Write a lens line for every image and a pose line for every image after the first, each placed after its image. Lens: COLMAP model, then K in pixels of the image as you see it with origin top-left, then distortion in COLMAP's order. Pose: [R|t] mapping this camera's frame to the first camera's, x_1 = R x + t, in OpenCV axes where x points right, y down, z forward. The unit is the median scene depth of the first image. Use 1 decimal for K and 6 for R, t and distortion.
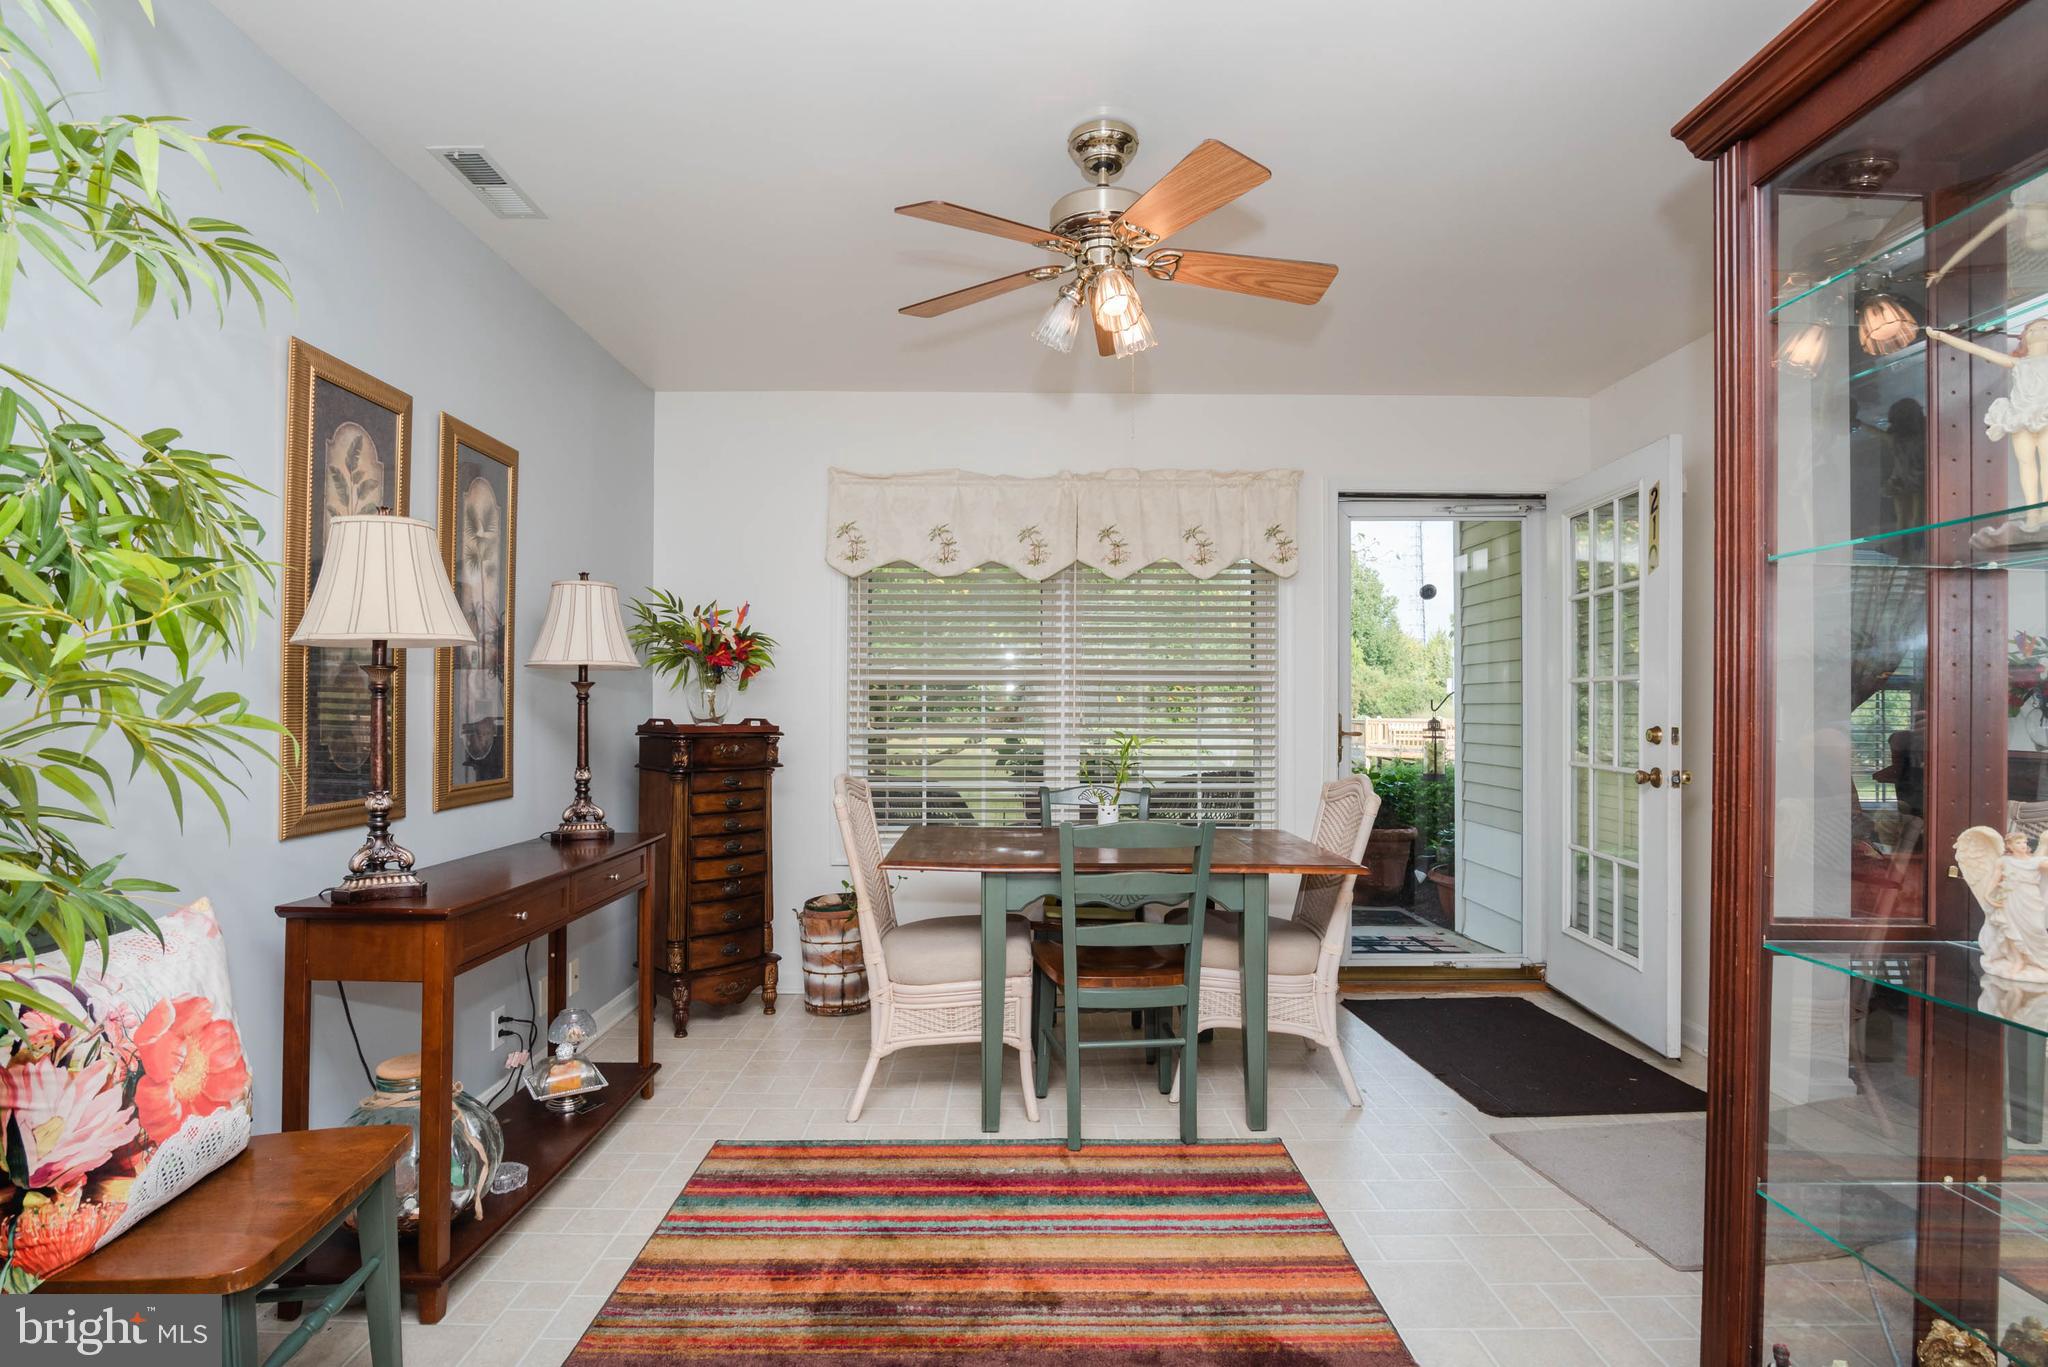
lens RADIAL K [[1007.3, 0, 1003.1], [0, 1007.3, 695.2], [0, 0, 1]] dist [-0.018345, -0.001915]
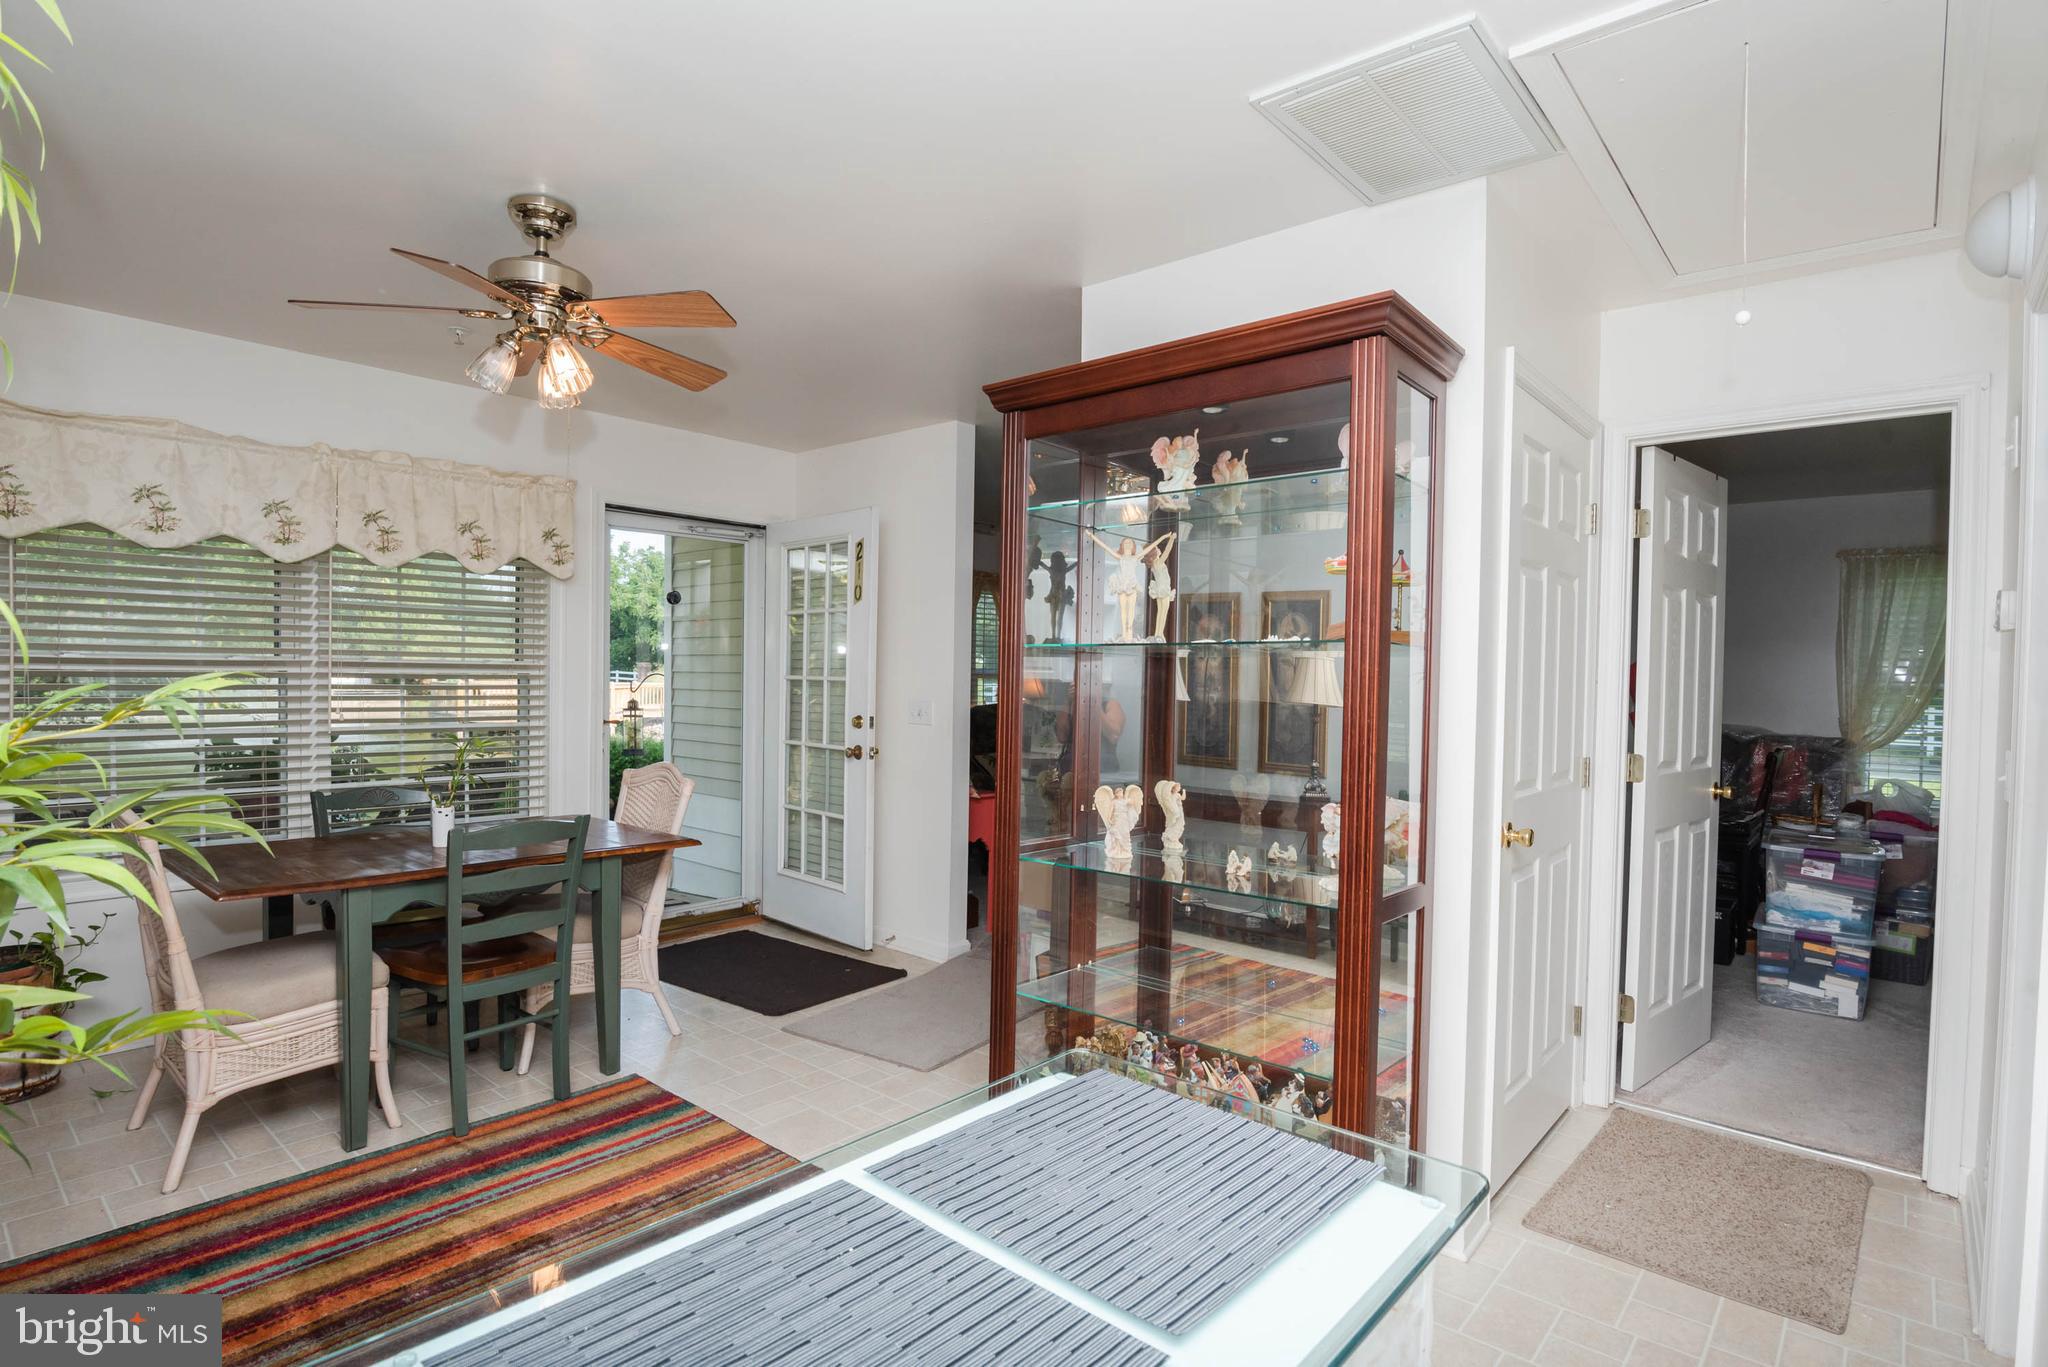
lens RADIAL K [[1007.3, 0, 1005.3], [0, 1007.3, 704.7], [0, 0, 1]] dist [-0.018345, -0.001915]
pose [[0.669568, -0.014010, 0.742618, -0.310987], [-0.018249, 0.999210, 0.035304, -0.047032], [-0.742526, -0.037191, 0.668784, -0.107686]]
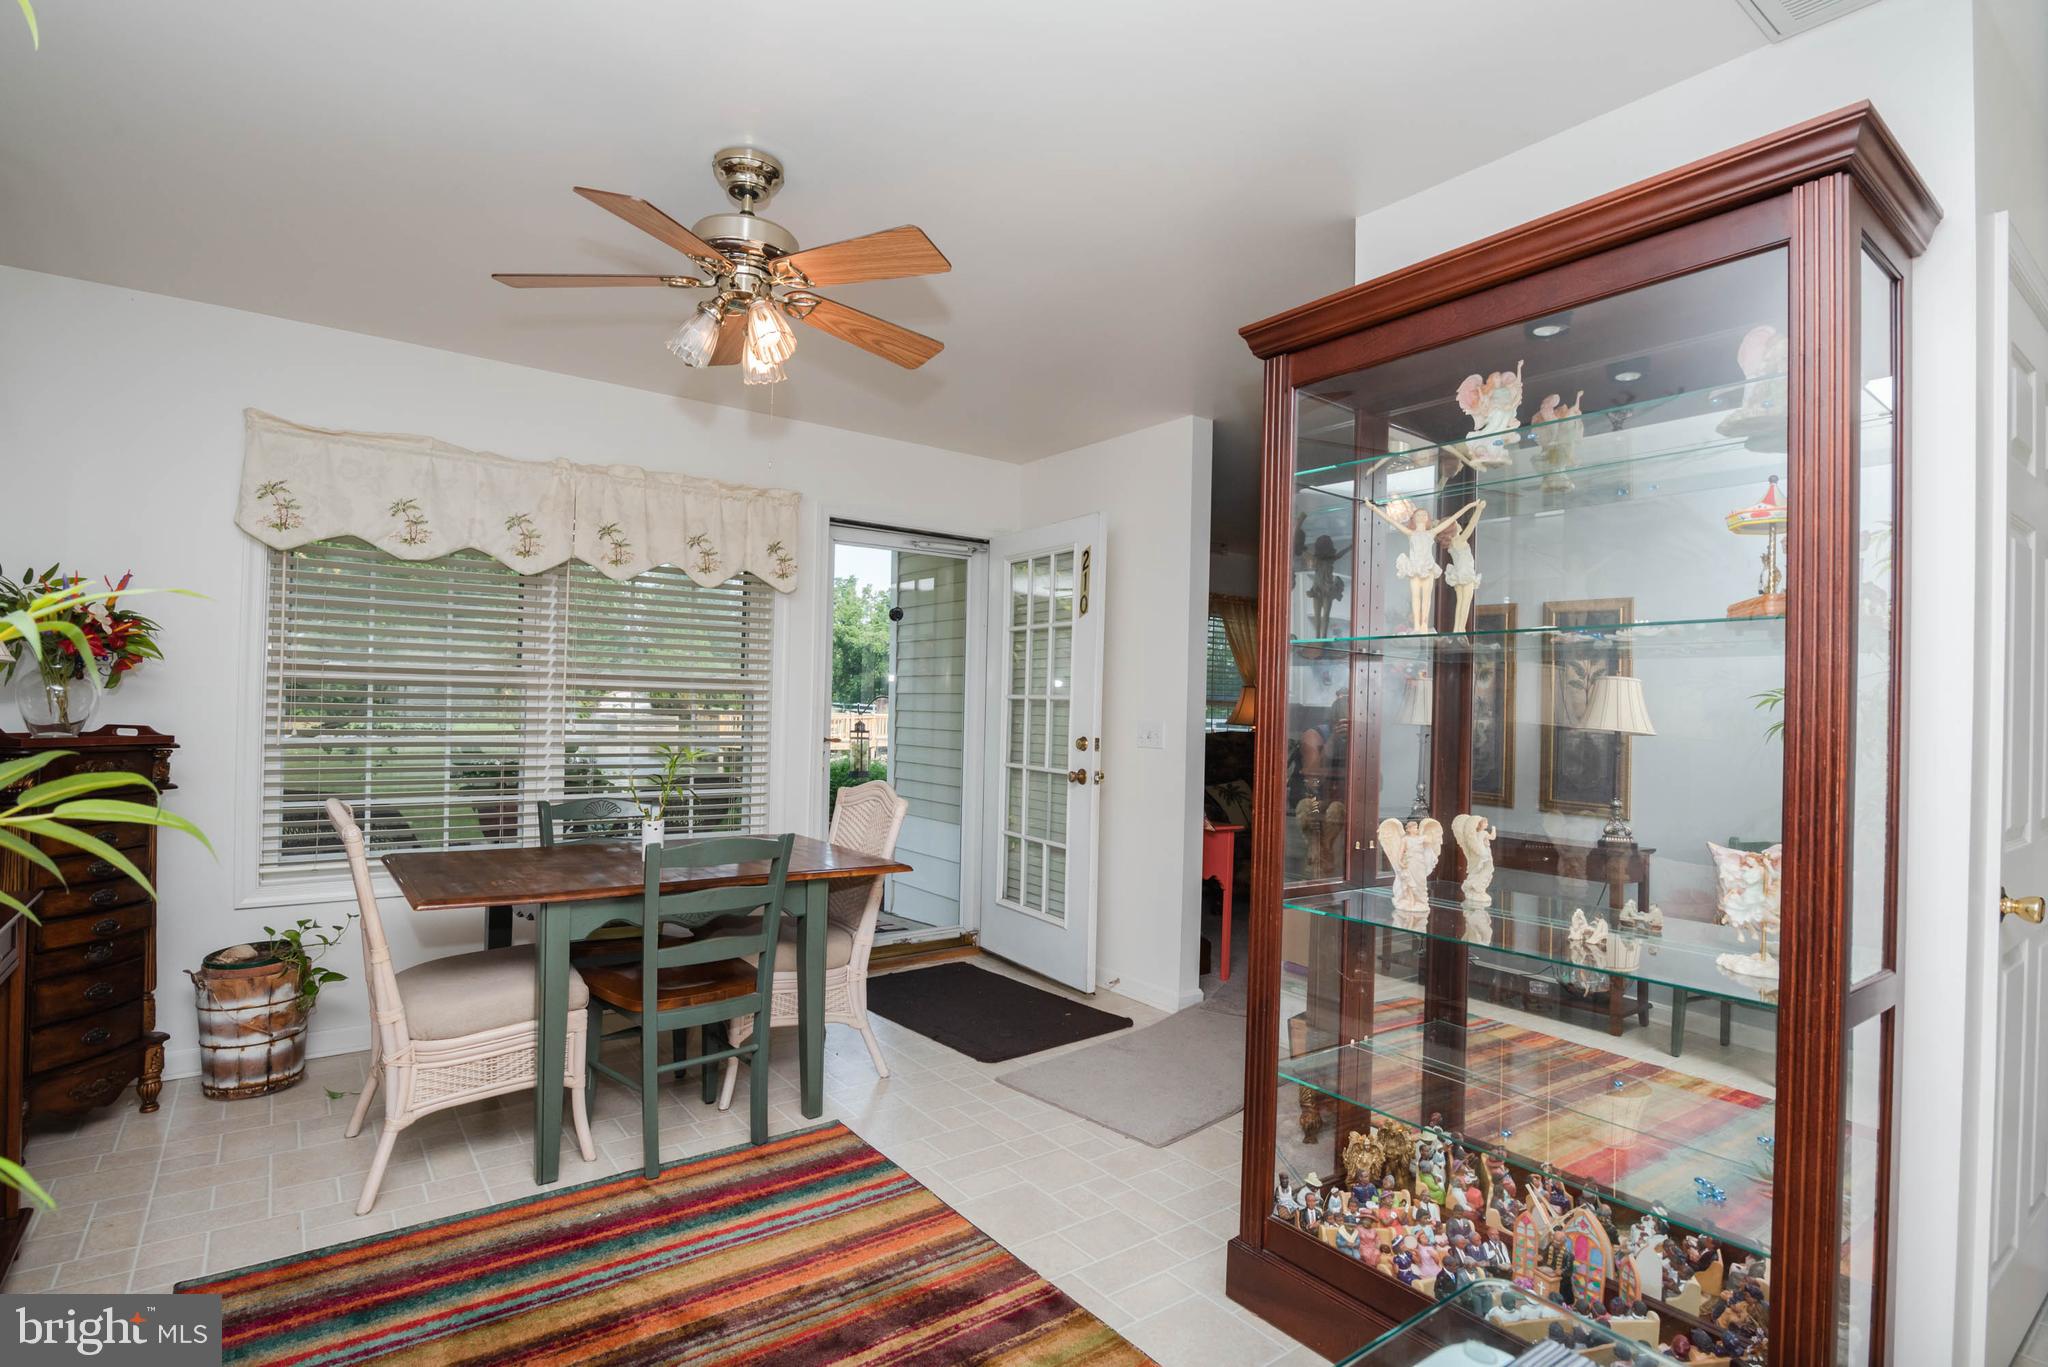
lens RADIAL K [[1007.3, 0, 1013.1], [0, 1007.3, 692.6], [0, 0, 1]] dist [-0.018345, -0.001915]
pose [[0.810536, 0.021110, 0.585308, -0.216873], [-0.024234, 0.999703, -0.002496, -0.023706], [-0.585187, -0.012161, 0.810807, 0.013320]]
